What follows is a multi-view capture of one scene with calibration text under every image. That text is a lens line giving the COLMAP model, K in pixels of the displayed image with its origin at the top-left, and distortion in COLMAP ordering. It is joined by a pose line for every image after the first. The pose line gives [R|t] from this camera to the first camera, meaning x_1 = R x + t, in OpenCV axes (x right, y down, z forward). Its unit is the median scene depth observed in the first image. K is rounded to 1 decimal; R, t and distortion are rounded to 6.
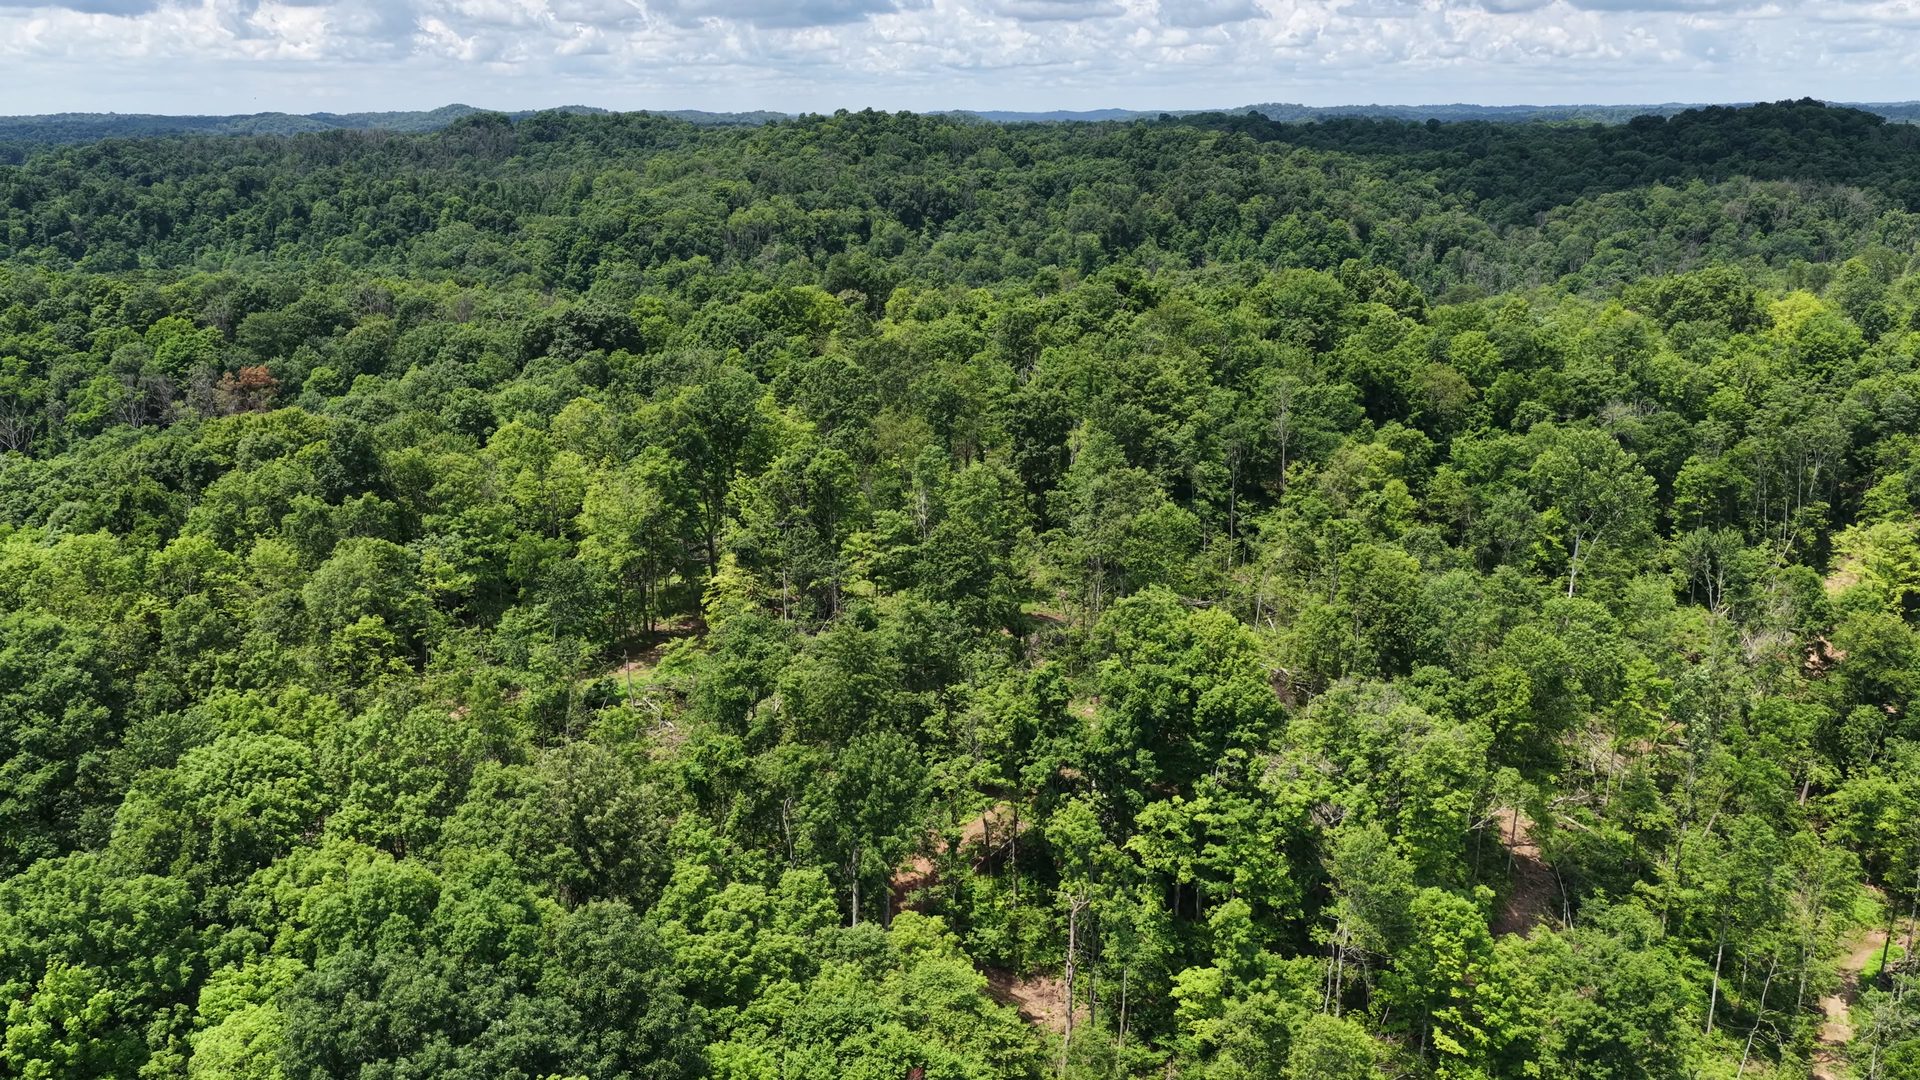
lens RADIAL K [[1639.3, 0, 969.8], [0, 1639.3, 545.1], [0, 0, 1]] dist [-0.017539, 0.047523]
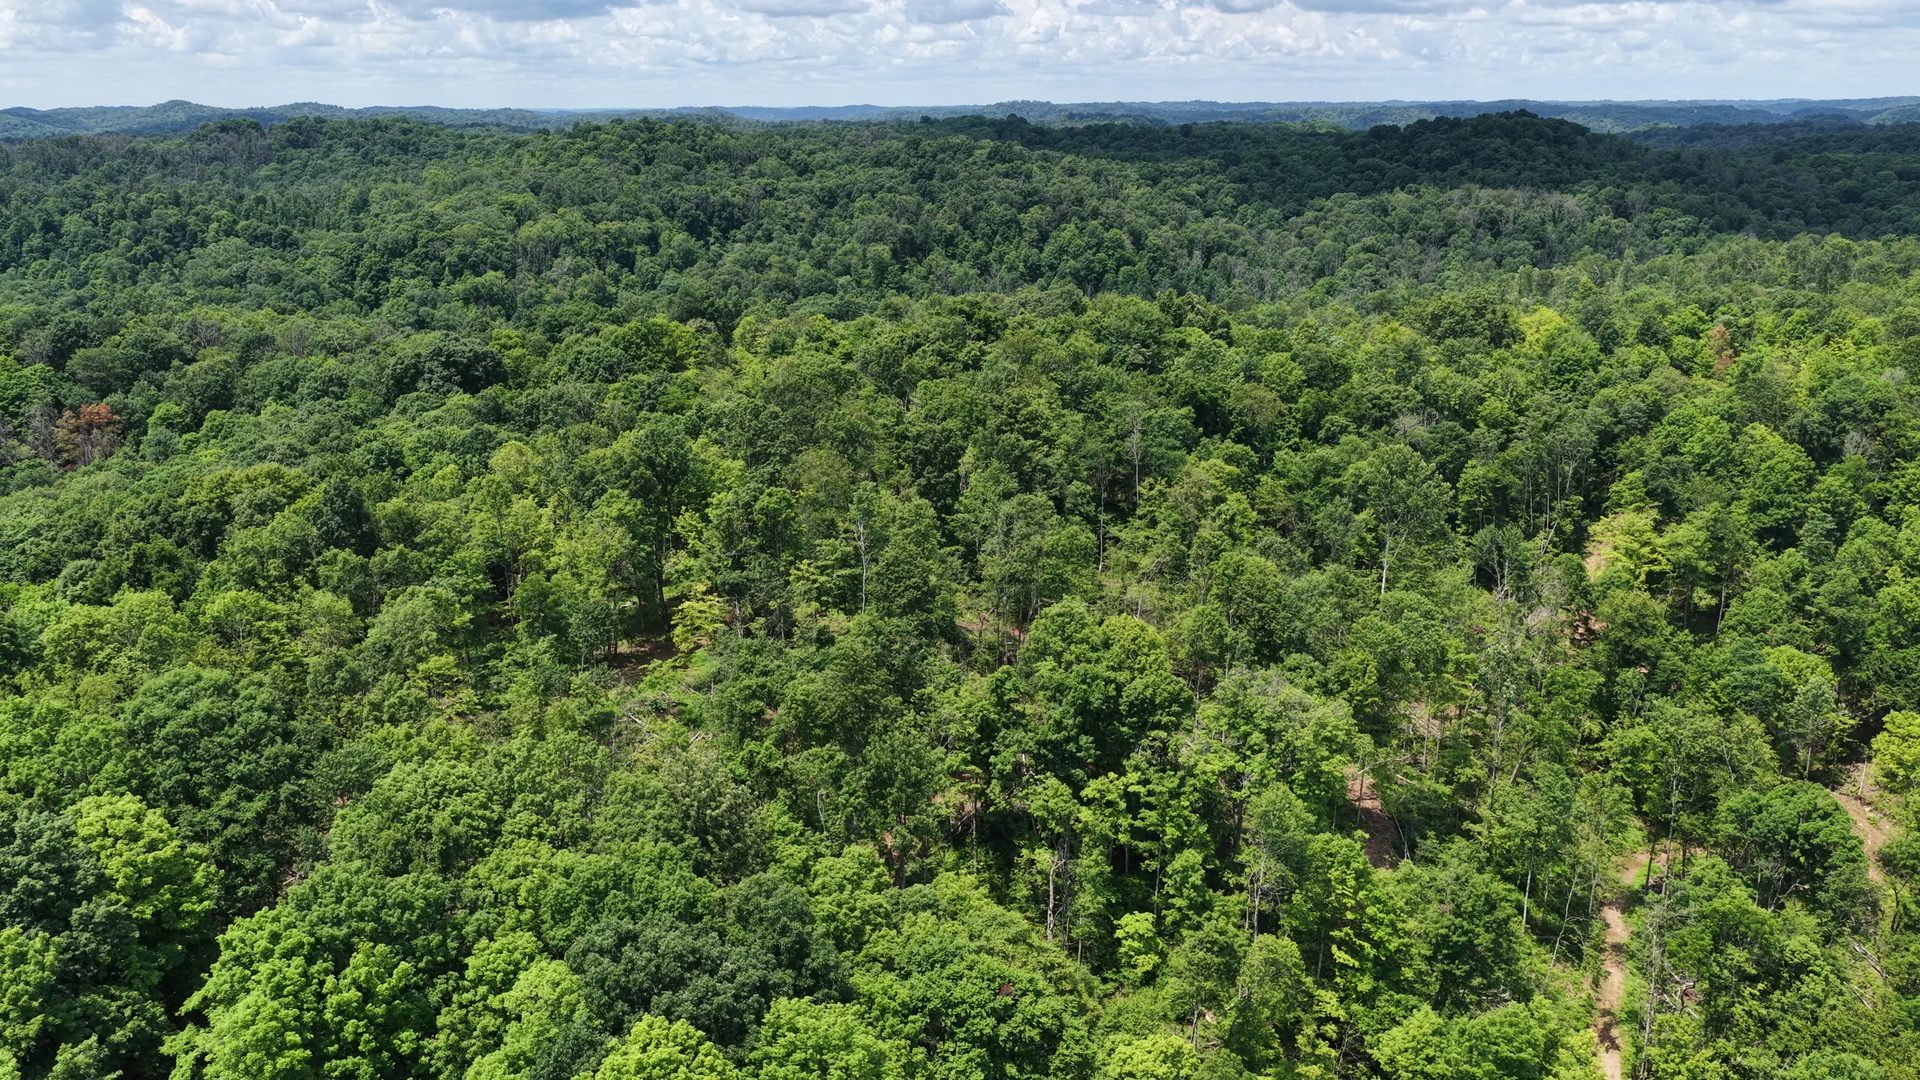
lens RADIAL K [[1639.3, 0, 969.3], [0, 1639.3, 542.2], [0, 0, 1]] dist [-0.017539, 0.047523]
pose [[0.988999, -0.036444, 0.143365, -0.072341], [0.036213, 0.999335, 0.004224, -0.012608], [-0.143423, 0.001014, 0.989661, -0.090193]]
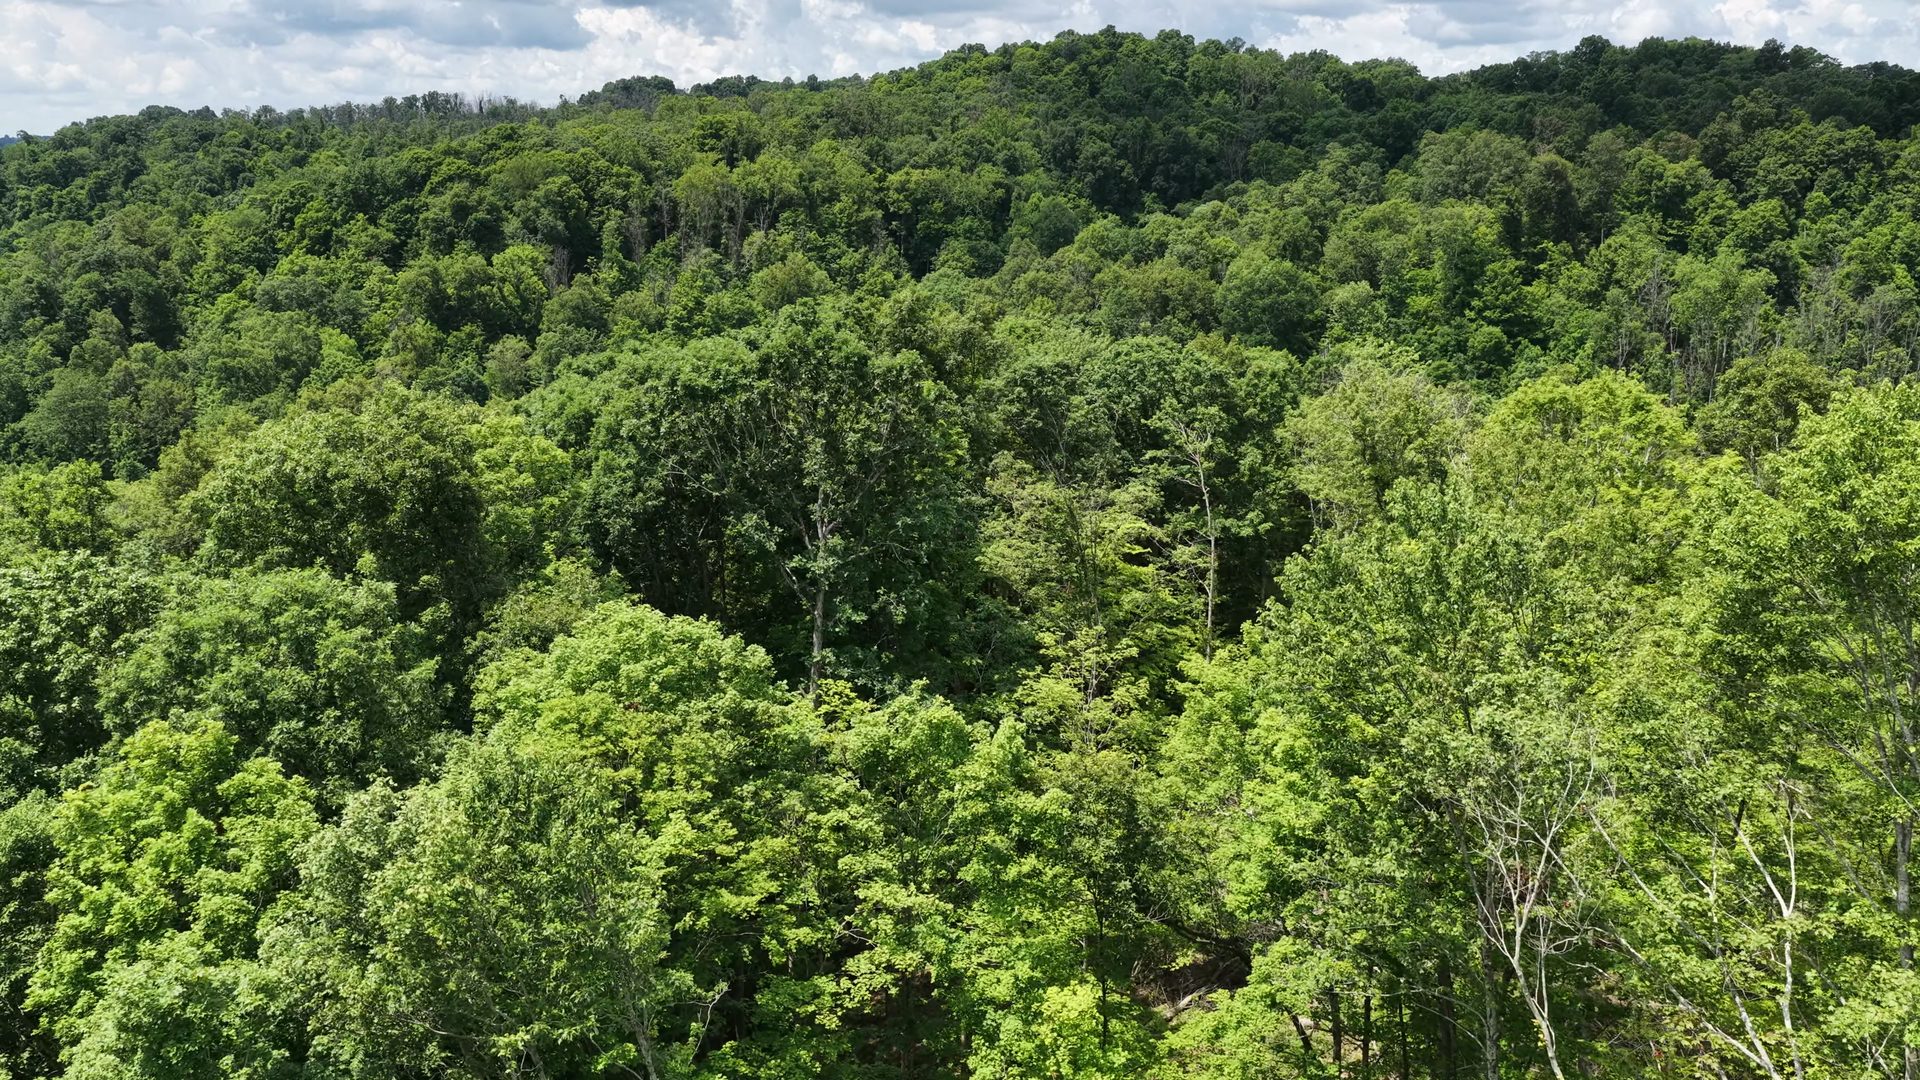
lens RADIAL K [[1639.3, 0, 976.7], [0, 1639.3, 540.3], [0, 0, 1]] dist [-0.017539, 0.047523]
pose [[0.972395, 0.056347, -0.226437, 0.141512], [-0.062070, 0.997905, -0.018228, -0.267809], [0.224935, 0.031780, 0.973855, 1.652277]]
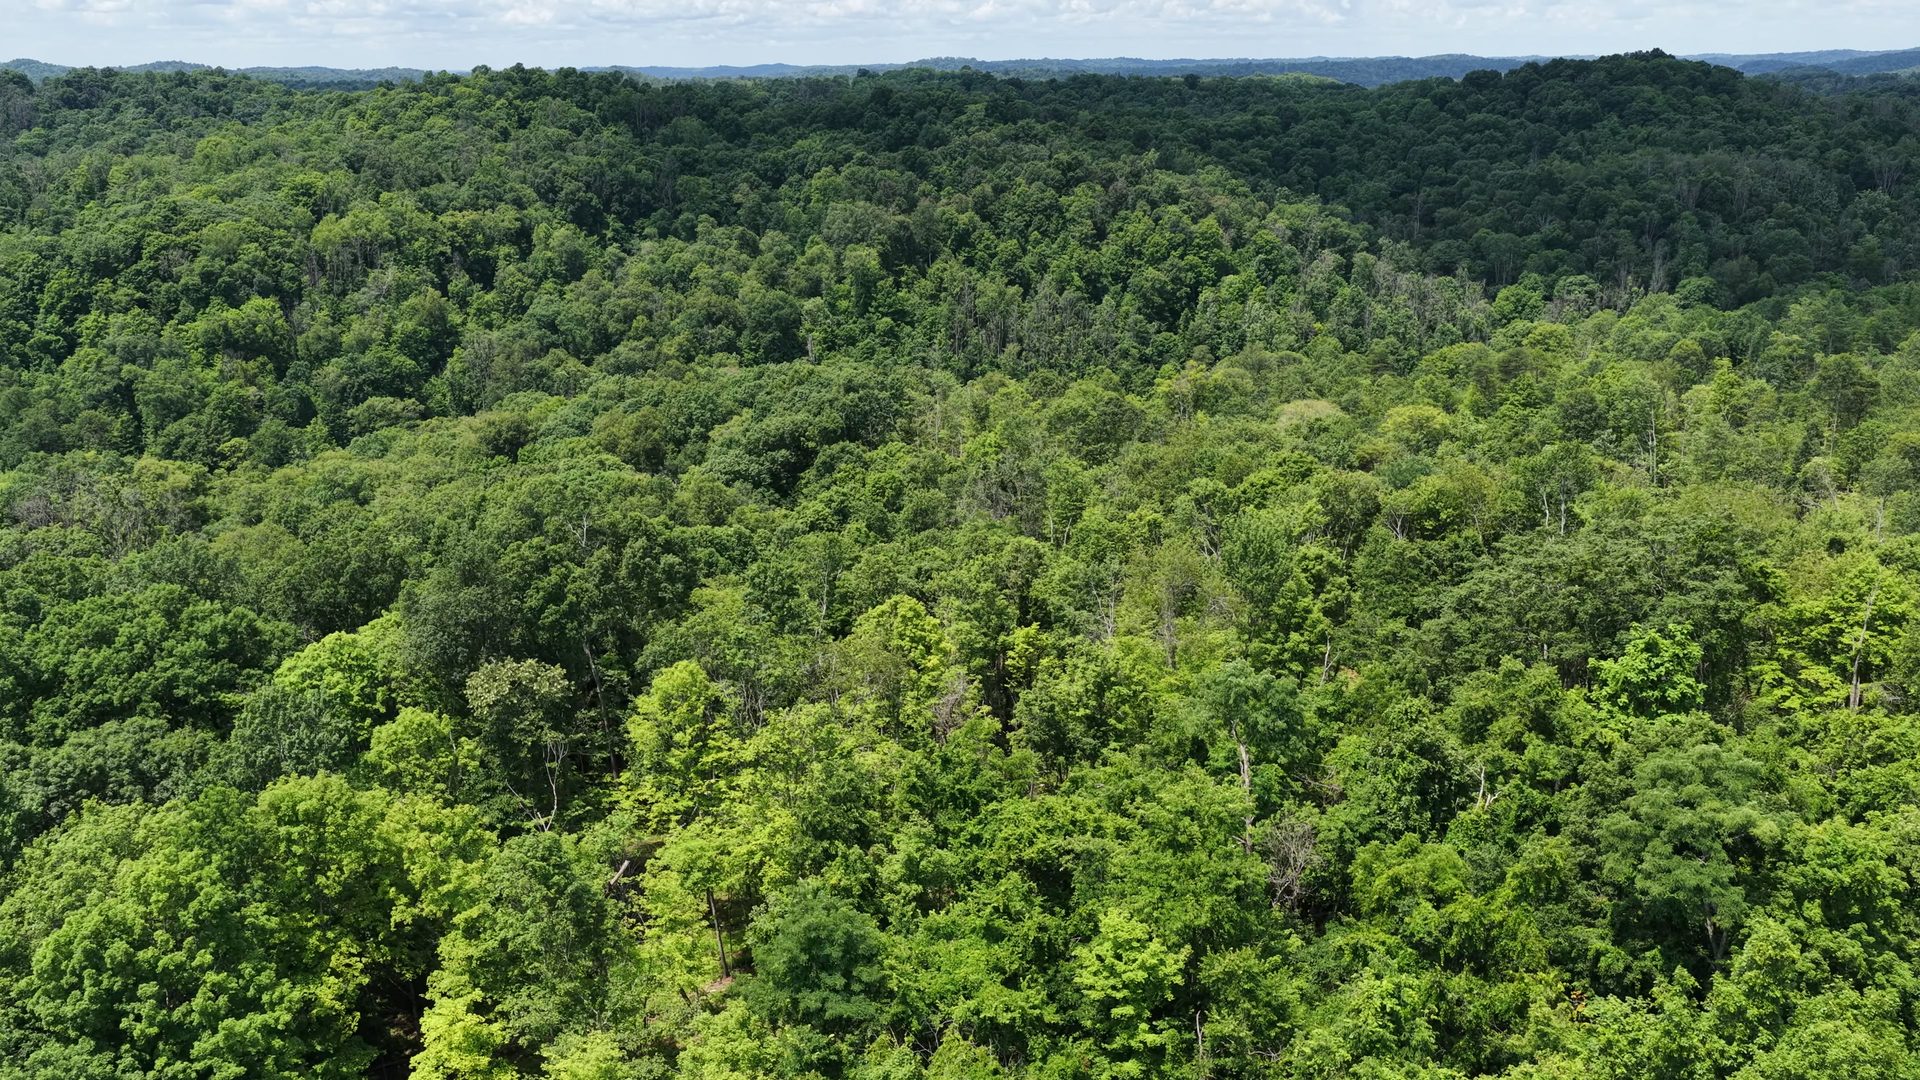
lens RADIAL K [[1639.3, 0, 963.8], [0, 1639.3, 533.1], [0, 0, 1]] dist [-0.017539, 0.047523]
pose [[0.980557, -0.056481, 0.187932, -0.057701], [0.052903, 0.998311, 0.024005, -0.232705], [-0.188970, -0.013596, 0.981889, 0.867822]]
